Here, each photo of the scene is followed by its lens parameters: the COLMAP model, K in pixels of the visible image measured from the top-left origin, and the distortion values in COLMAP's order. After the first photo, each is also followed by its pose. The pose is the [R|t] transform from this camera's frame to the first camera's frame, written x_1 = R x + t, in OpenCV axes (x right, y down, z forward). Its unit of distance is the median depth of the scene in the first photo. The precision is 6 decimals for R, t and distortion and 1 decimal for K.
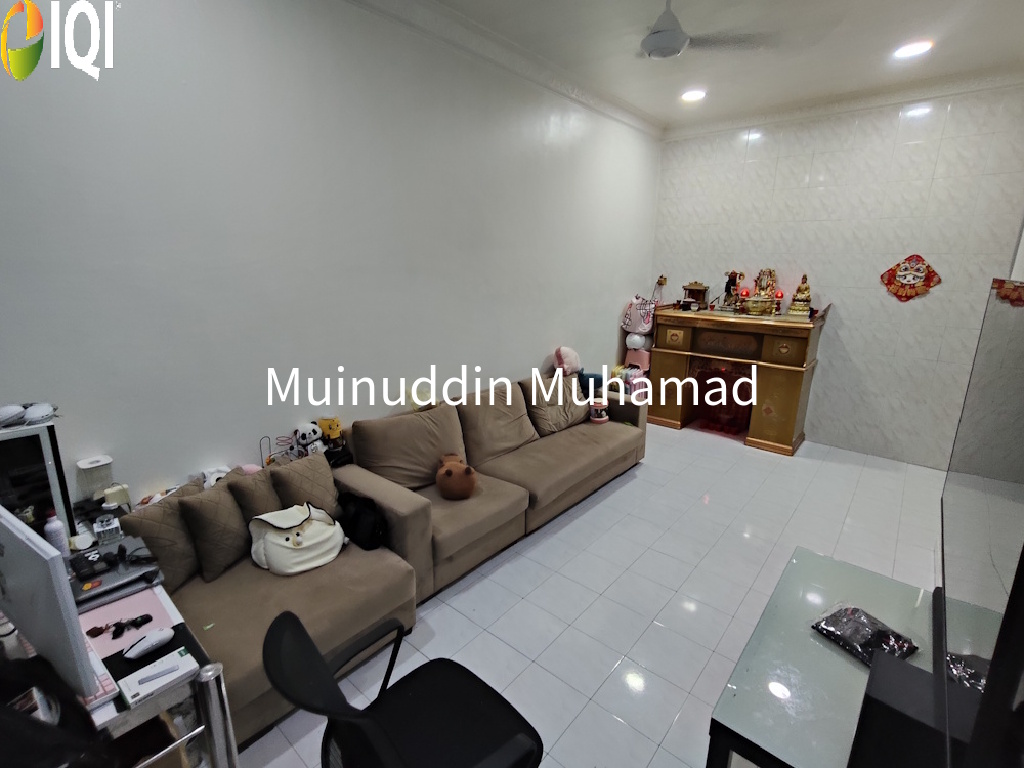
lens RADIAL K [[483.4, 0, 508.6], [0, 483.4, 381.9], [0, 0, 1]] dist [-0.003803, 0.001569]
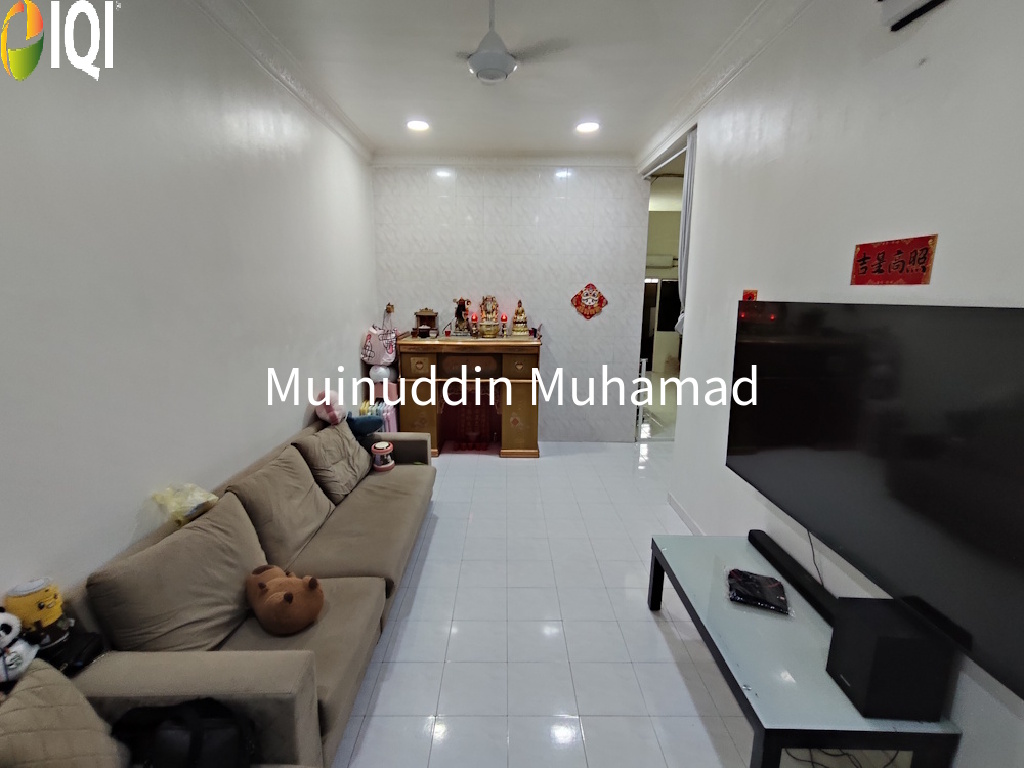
lens RADIAL K [[483.4, 0, 512.2], [0, 483.4, 382.7], [0, 0, 1]] dist [-0.003803, 0.001569]
pose [[0.753340, -0.127935, 0.645067, -0.183732], [0.160344, 0.987025, 0.008497, -0.042541], [-0.637784, 0.097031, 0.764079, 0.159488]]
